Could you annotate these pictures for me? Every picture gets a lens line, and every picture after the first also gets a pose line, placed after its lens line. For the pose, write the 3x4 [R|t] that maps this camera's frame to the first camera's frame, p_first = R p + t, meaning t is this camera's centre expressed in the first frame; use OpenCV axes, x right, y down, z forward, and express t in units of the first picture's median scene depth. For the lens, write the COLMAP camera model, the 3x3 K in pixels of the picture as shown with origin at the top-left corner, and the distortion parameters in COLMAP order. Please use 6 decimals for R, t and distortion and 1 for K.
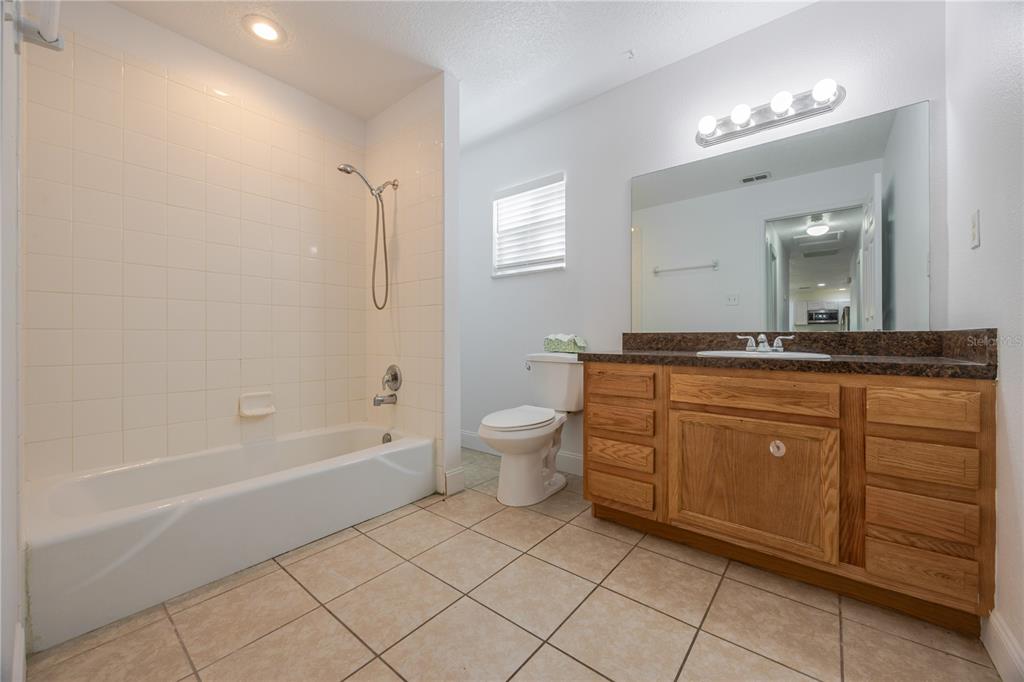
lens RADIAL K [[389.5, 0, 512.0], [0, 389.5, 341.0], [0, 0, 1]] dist [0.000348, 0.000026]
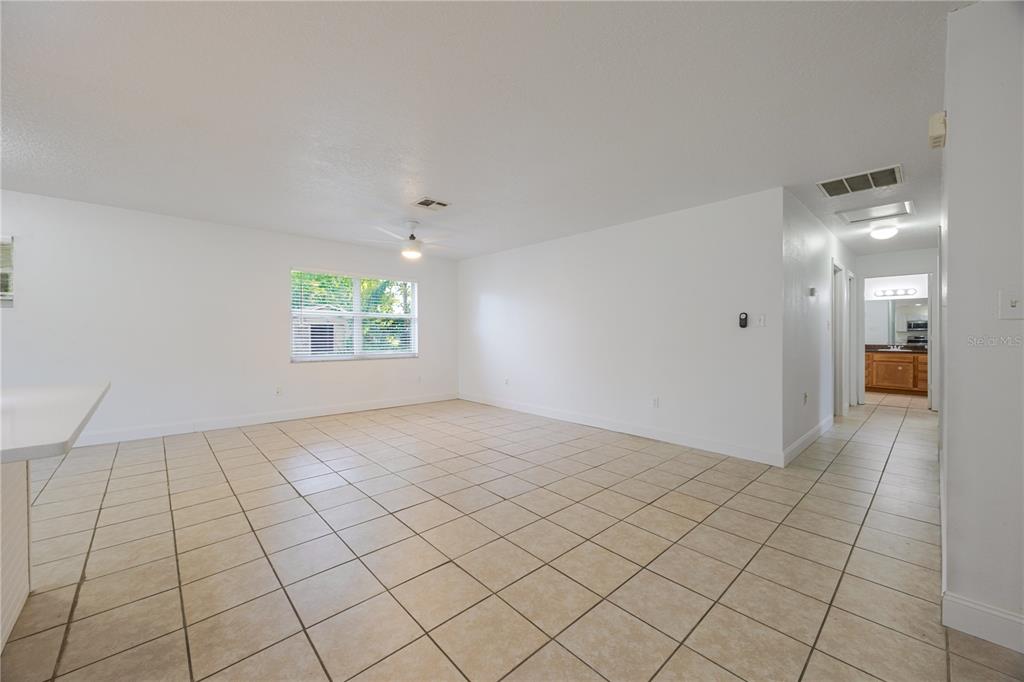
lens RADIAL K [[389.5, 0, 512.0], [0, 389.5, 341.0], [0, 0, 1]] dist [0.000348, 0.000026]
pose [[0.989690, -0.003468, -0.143181, -3.393344], [0.006276, 0.999797, 0.019162, -0.201624], [0.143086, -0.019863, 0.989511, -4.477607]]
